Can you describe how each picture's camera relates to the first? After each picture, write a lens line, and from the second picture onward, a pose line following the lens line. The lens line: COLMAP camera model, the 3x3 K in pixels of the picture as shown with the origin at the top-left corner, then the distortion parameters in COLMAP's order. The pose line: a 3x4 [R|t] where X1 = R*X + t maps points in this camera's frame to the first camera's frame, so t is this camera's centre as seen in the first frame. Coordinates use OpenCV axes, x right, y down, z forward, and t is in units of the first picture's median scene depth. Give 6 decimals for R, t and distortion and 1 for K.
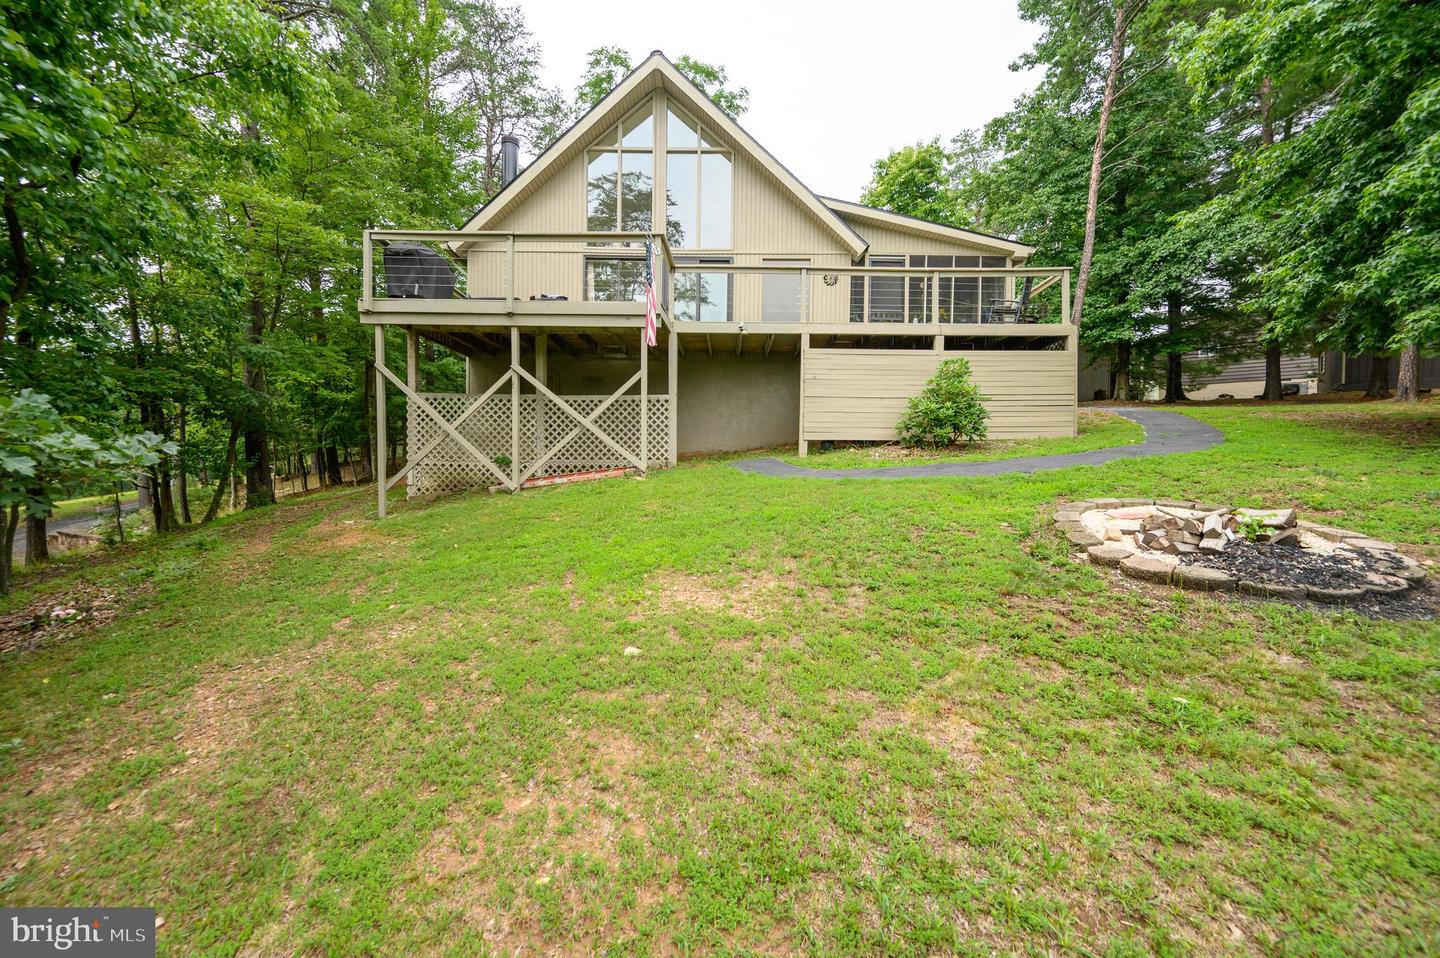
lens RADIAL K [[542.2, 0, 692.9], [0, 542.2, 474.7], [0, 0, 1]] dist [-0.001234, -0.000135]
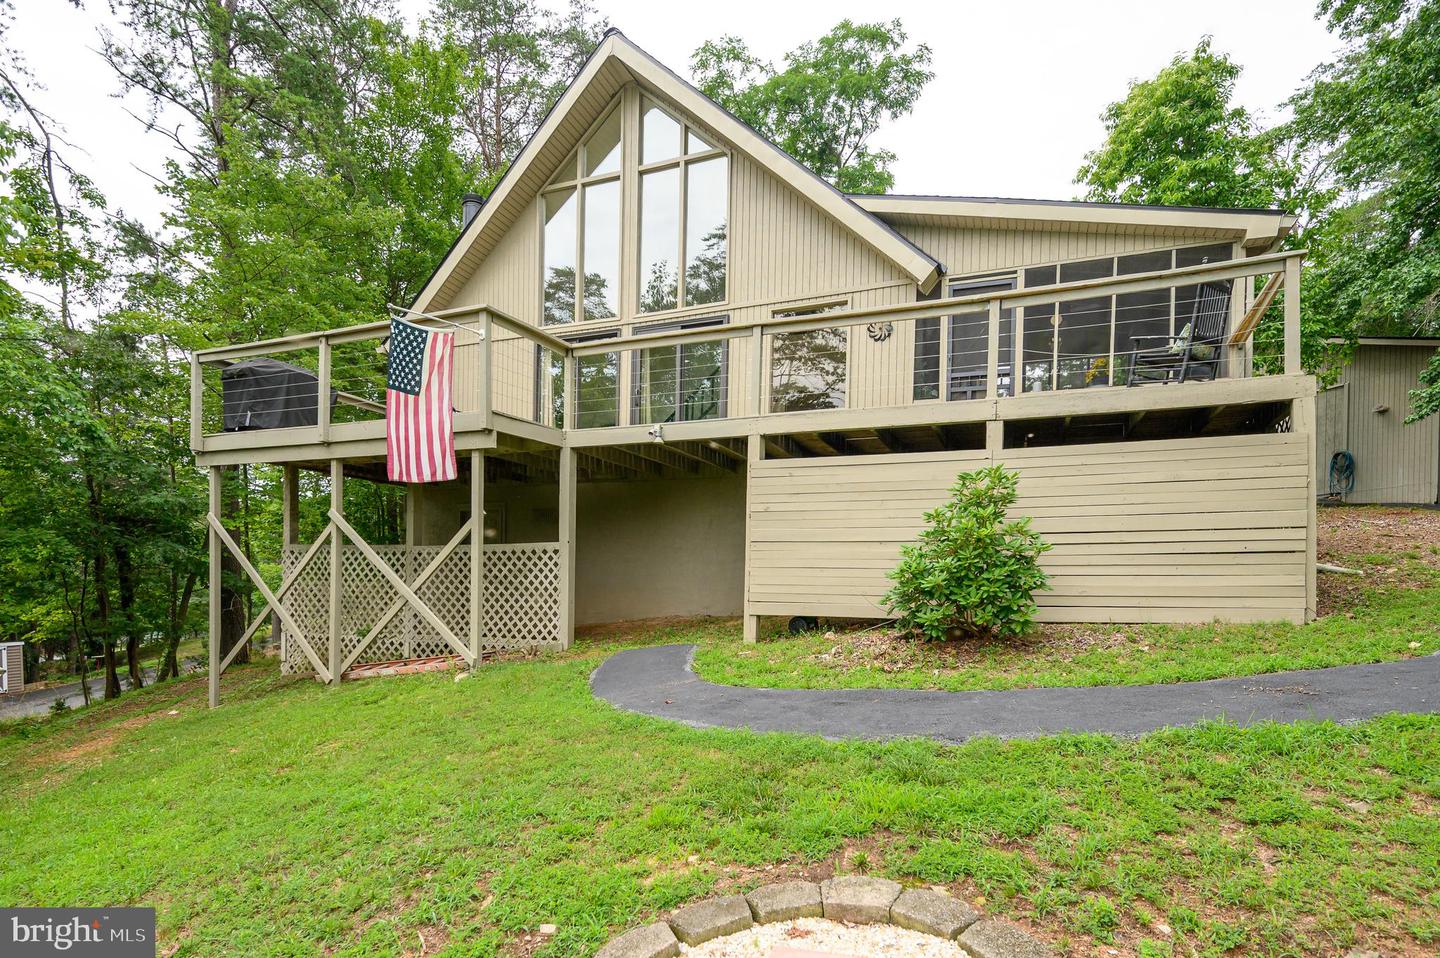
lens RADIAL K [[708.7, 0, 718.5], [0, 708.7, 585.9], [0, 0, 1]] dist [-0.000191, -0.000812]
pose [[0.932880, 0.004775, -0.360156, 0.445850], [-0.009182, 0.999902, -0.010528, -0.086250], [0.360071, 0.013128, 0.932833, 0.262635]]
